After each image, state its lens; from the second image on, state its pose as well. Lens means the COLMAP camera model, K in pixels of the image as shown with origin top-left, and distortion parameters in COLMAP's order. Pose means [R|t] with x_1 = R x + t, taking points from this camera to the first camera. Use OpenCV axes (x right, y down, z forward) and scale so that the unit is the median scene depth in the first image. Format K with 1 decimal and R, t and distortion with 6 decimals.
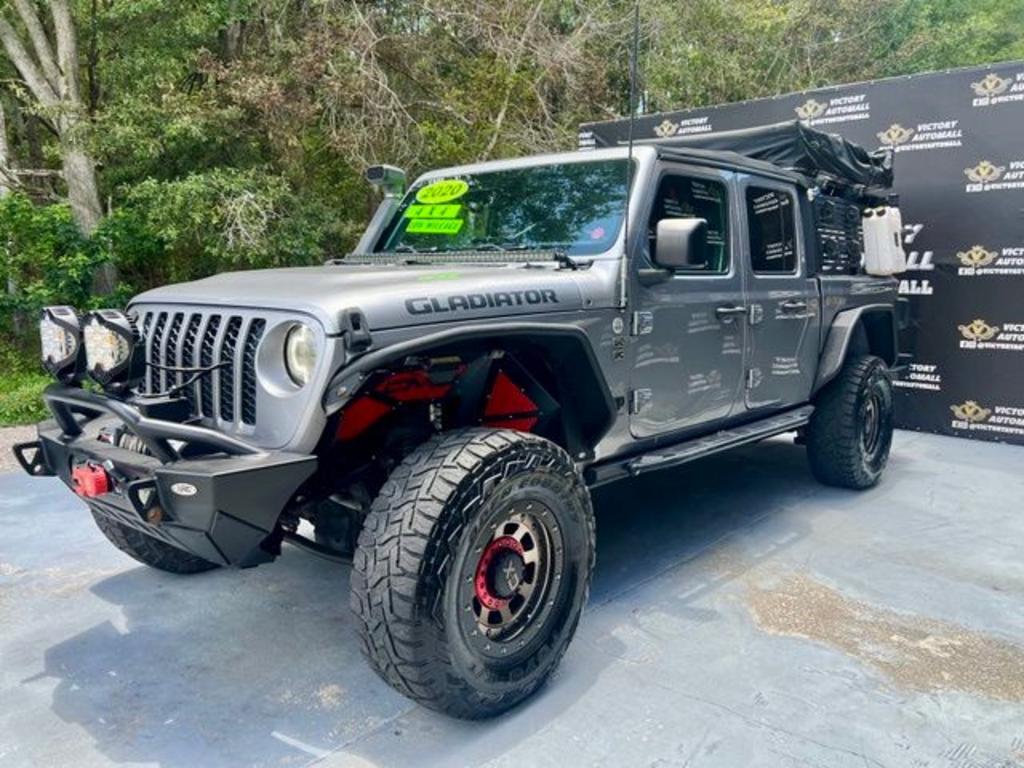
lens RADIAL K [[787.7, 0, 519.2], [0, 787.7, 384.0], [0, 0, 1]] dist [0.035075, -0.038030]
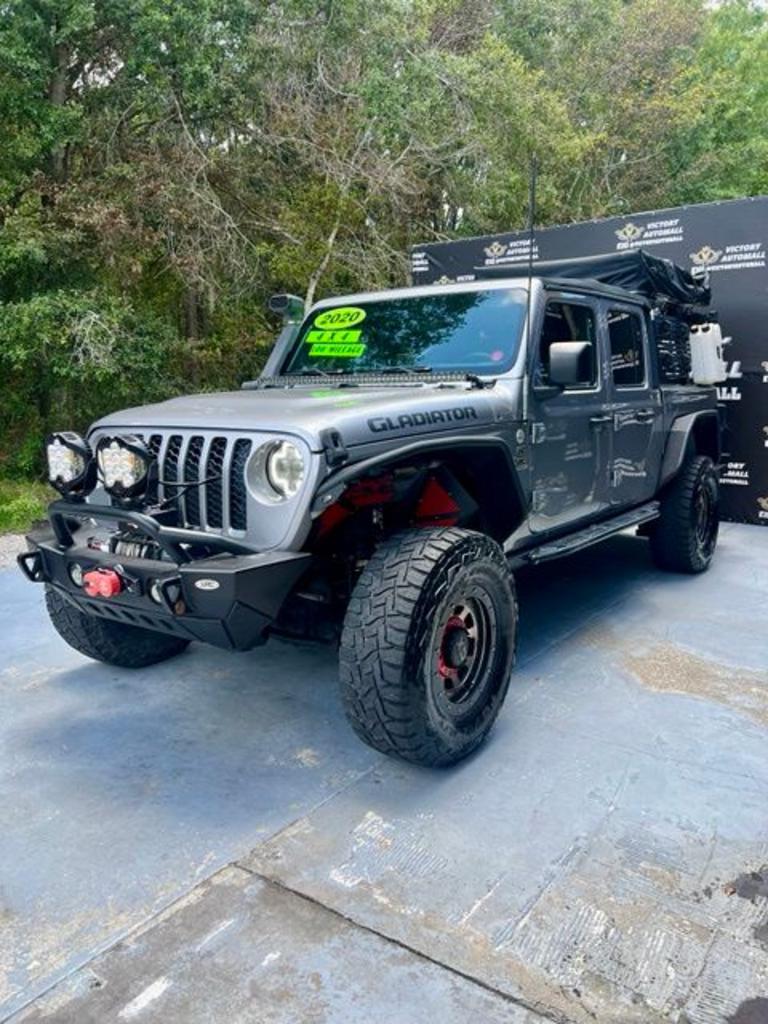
lens RADIAL K [[763.1, 0, 379.1], [0, 763.1, 515.3], [0, 0, 1]] dist [0.039362, -0.049596]
pose [[0.996653, -0.031984, 0.075237, -0.152958], [0.029564, 0.999016, 0.033054, -0.000857], [-0.076220, -0.030719, 0.996618, -0.099528]]
